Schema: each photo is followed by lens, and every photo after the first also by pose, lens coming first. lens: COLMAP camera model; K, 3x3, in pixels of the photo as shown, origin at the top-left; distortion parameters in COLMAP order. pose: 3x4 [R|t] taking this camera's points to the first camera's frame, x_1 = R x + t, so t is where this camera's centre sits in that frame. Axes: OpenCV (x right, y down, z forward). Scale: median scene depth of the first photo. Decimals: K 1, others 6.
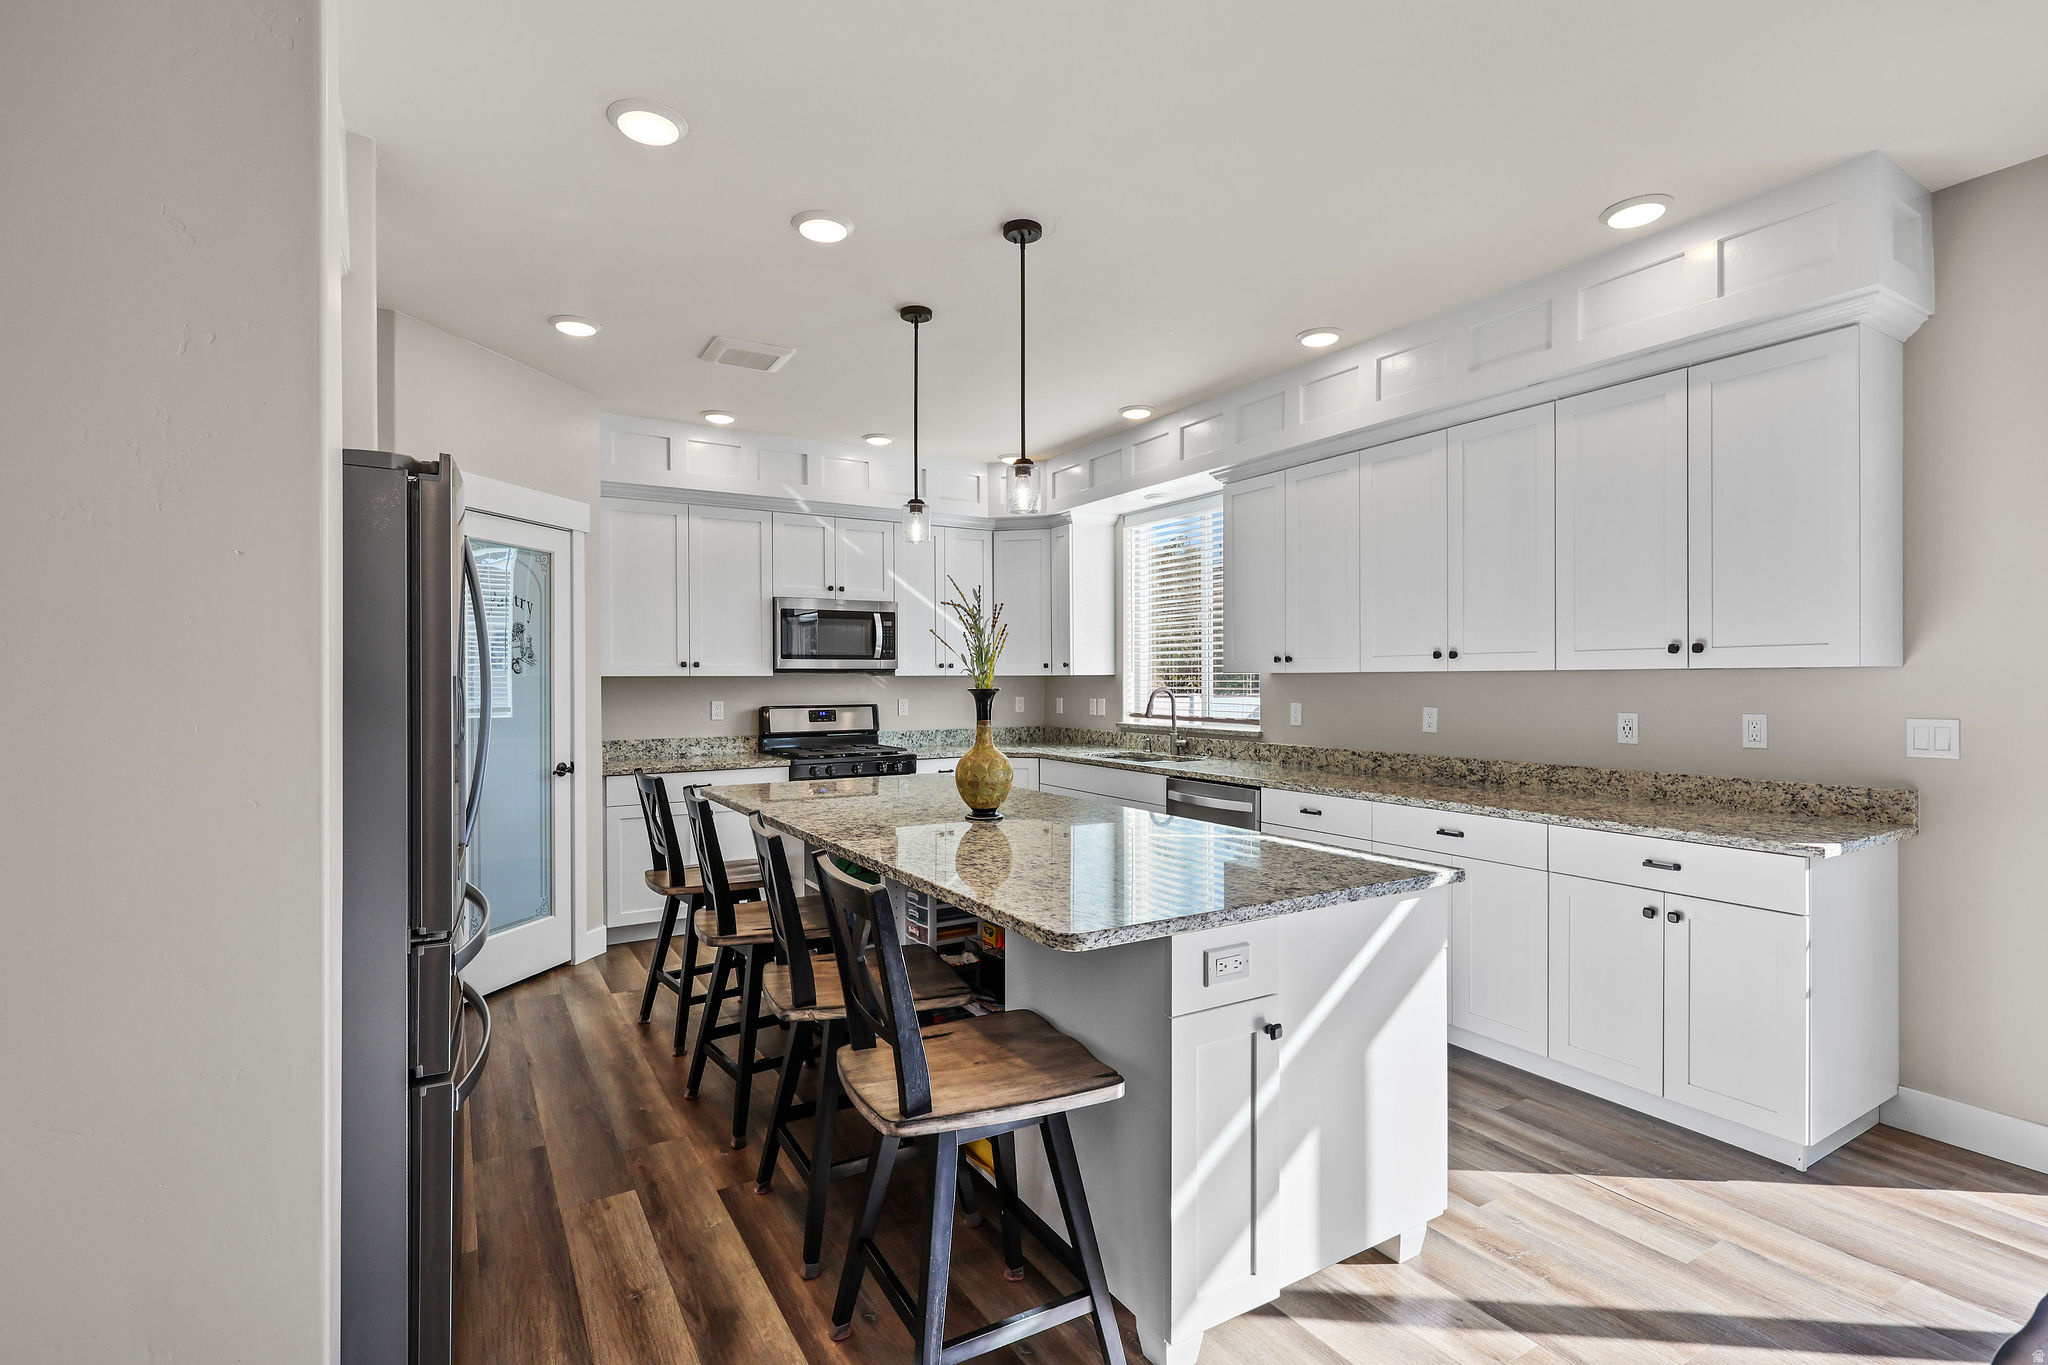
lens RADIAL K [[948.3, 0, 1013.1], [0, 948.3, 681.7], [0, 0, 1]] dist [0.000681, 0.000175]
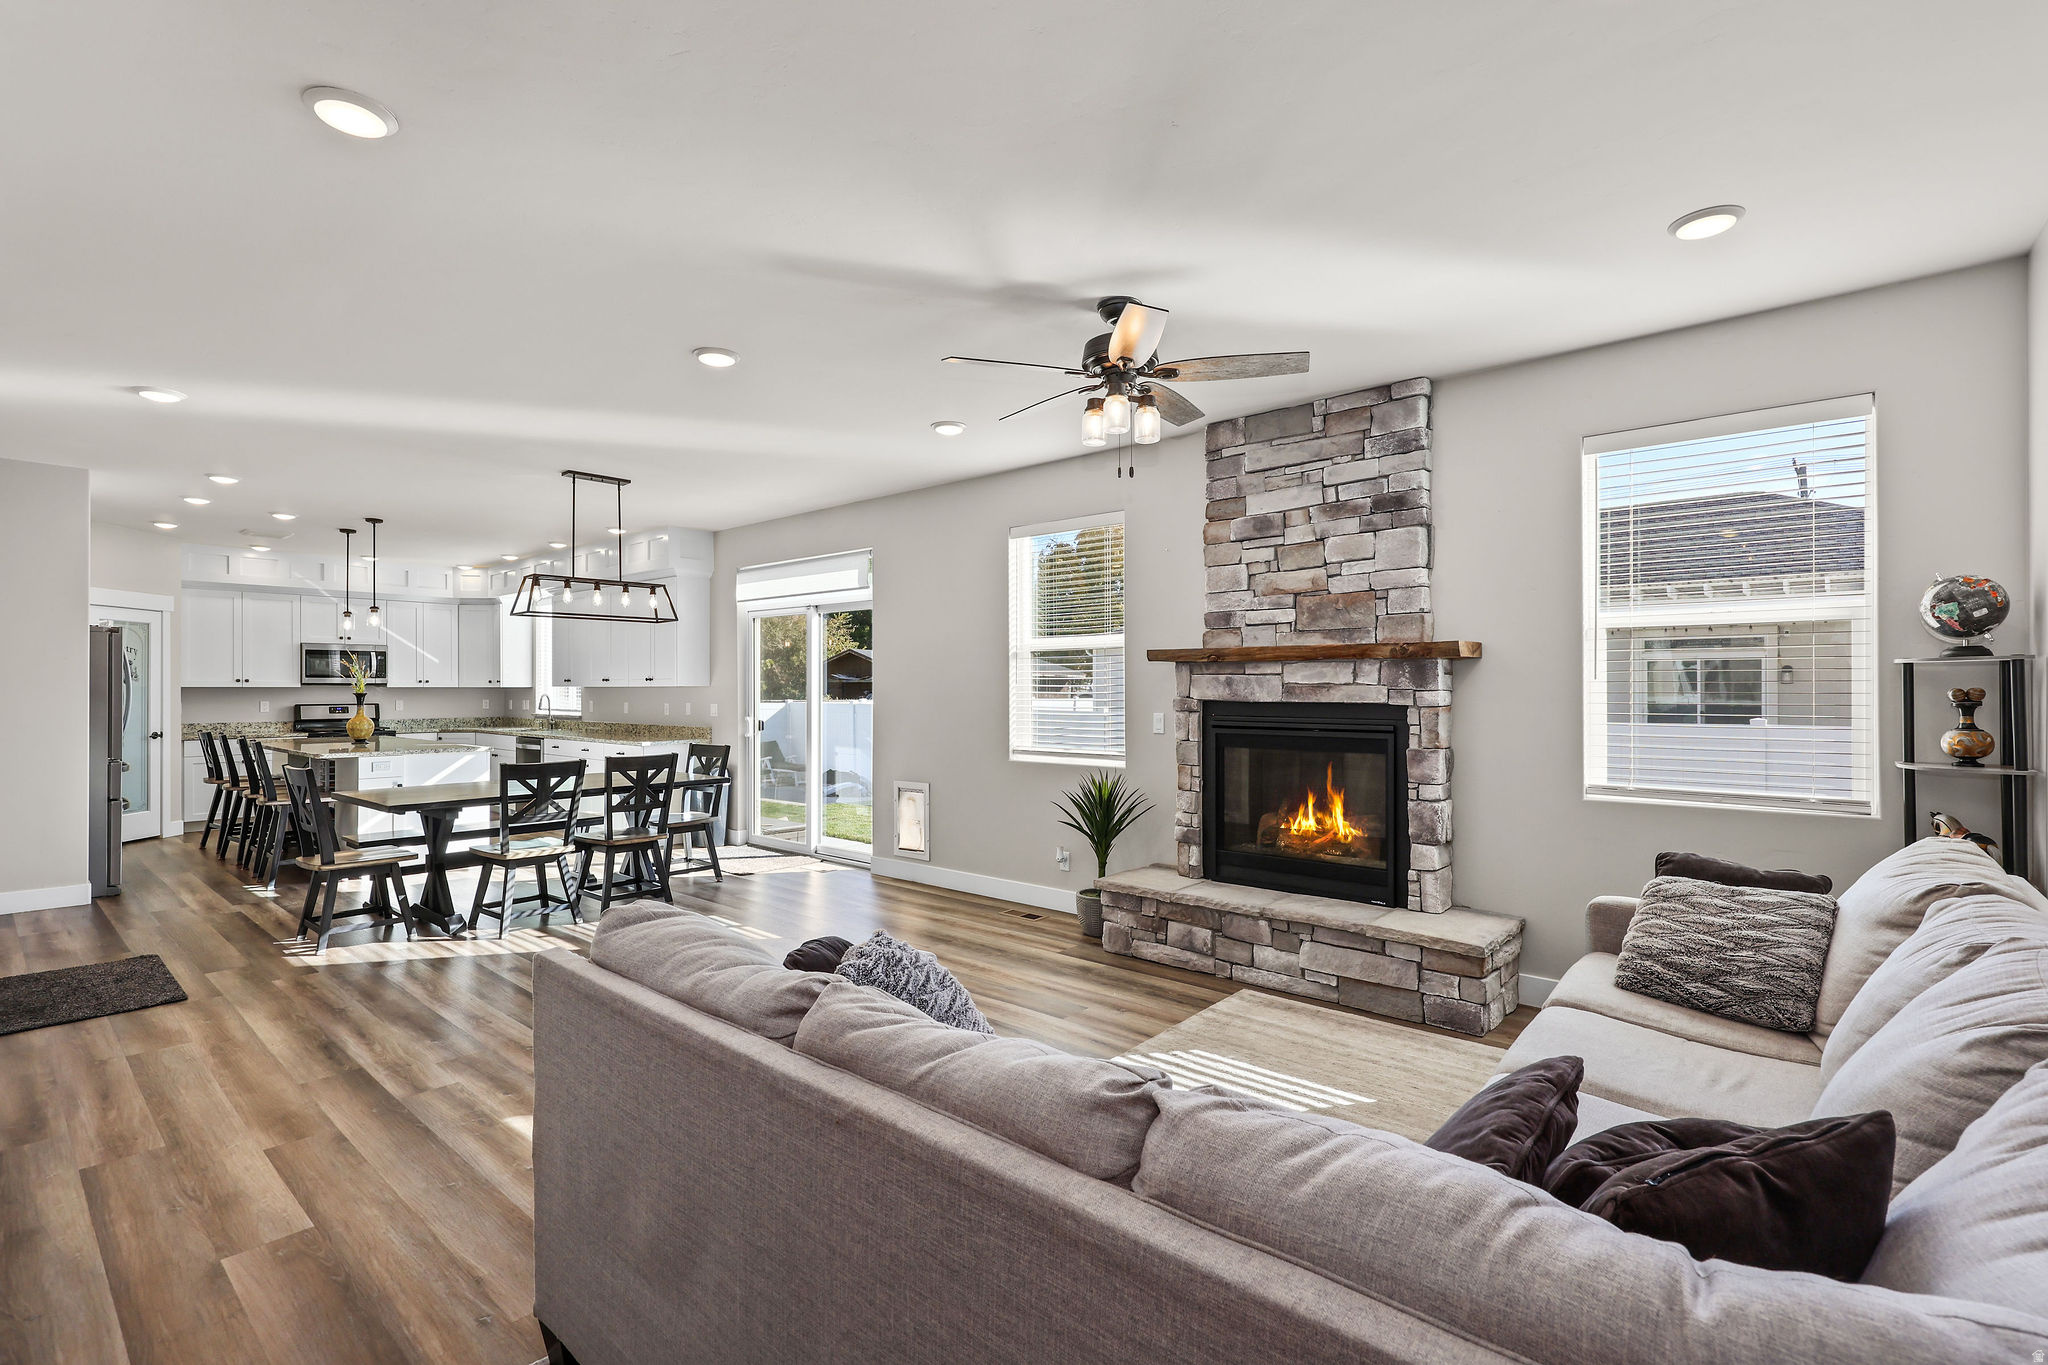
lens RADIAL K [[923.6, 0, 1016.9], [0, 923.6, 689.3], [0, 0, 1]] dist [-0.000027, 0.000159]
pose [[0.950533, 0.003790, 0.310601, 0.492189], [-0.002945, 0.999991, -0.003189, -0.000341], [-0.310610, 0.002117, 0.950535, -1.079715]]
